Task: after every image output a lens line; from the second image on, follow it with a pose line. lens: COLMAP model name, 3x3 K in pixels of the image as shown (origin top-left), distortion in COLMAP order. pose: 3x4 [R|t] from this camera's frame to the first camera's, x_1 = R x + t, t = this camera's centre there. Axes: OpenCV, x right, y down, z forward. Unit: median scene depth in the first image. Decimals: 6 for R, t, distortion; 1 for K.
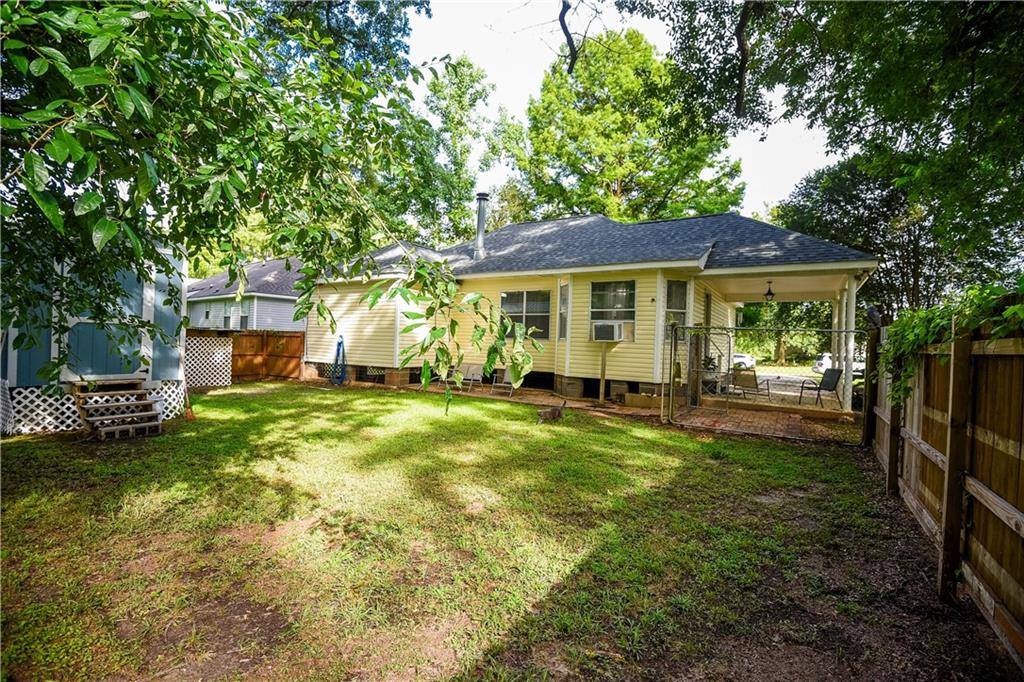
lens RADIAL K [[472.7, 0, 513.8], [0, 472.7, 343.7], [0, 0, 1]] dist [-0.022309, -0.000439]
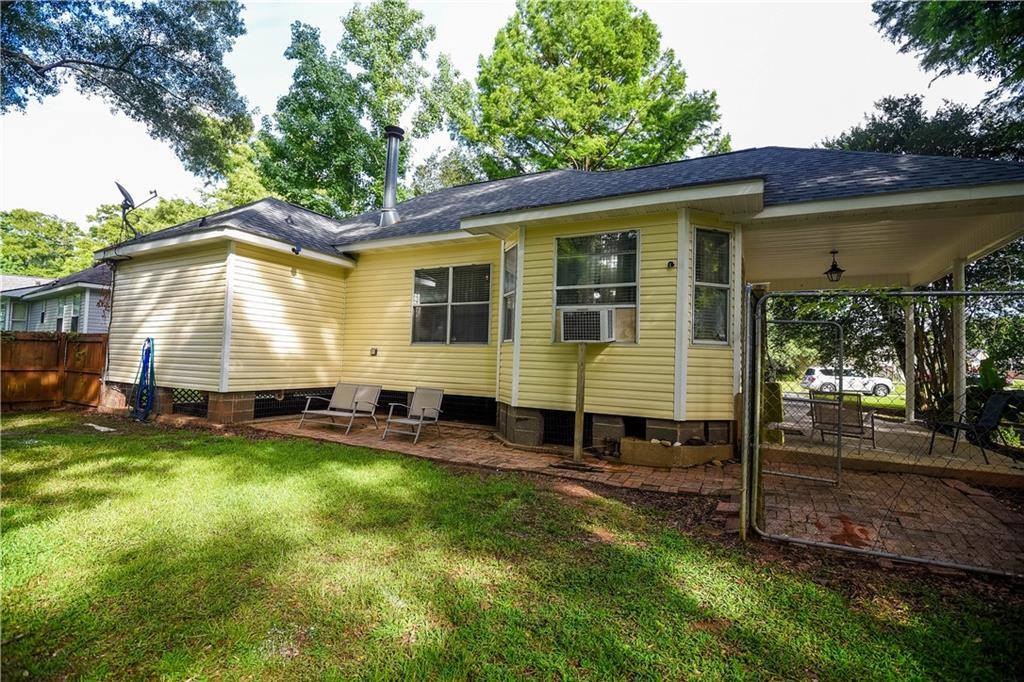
lens RADIAL K [[472.7, 0, 509.3], [0, 472.7, 339.3], [0, 0, 1]] dist [-0.022309, -0.000439]
pose [[0.997806, -0.001239, 0.066199, 0.060166], [0.004047, 0.999097, -0.042306, 0.011123], [-0.066087, 0.042481, 0.996909, 0.382329]]
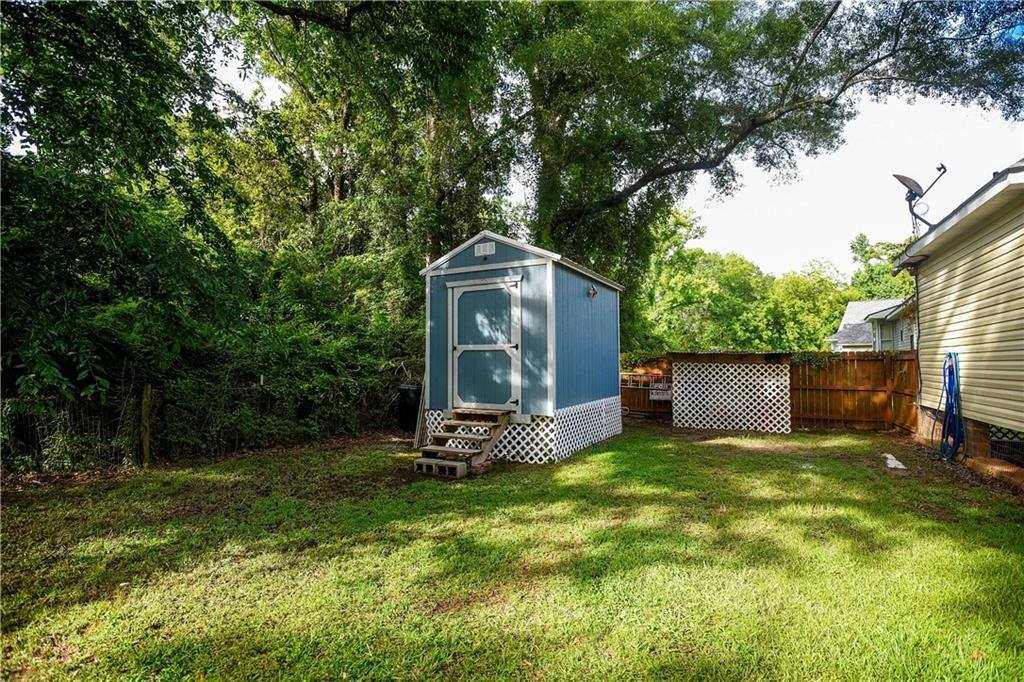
lens RADIAL K [[472.7, 0, 513.4], [0, 472.7, 332.4], [0, 0, 1]] dist [-0.022309, -0.000439]
pose [[0.082497, -0.089564, -0.992559, 0.057913], [-0.004751, 0.995907, -0.090262, 0.005087], [0.996580, 0.012162, 0.081734, 0.550187]]
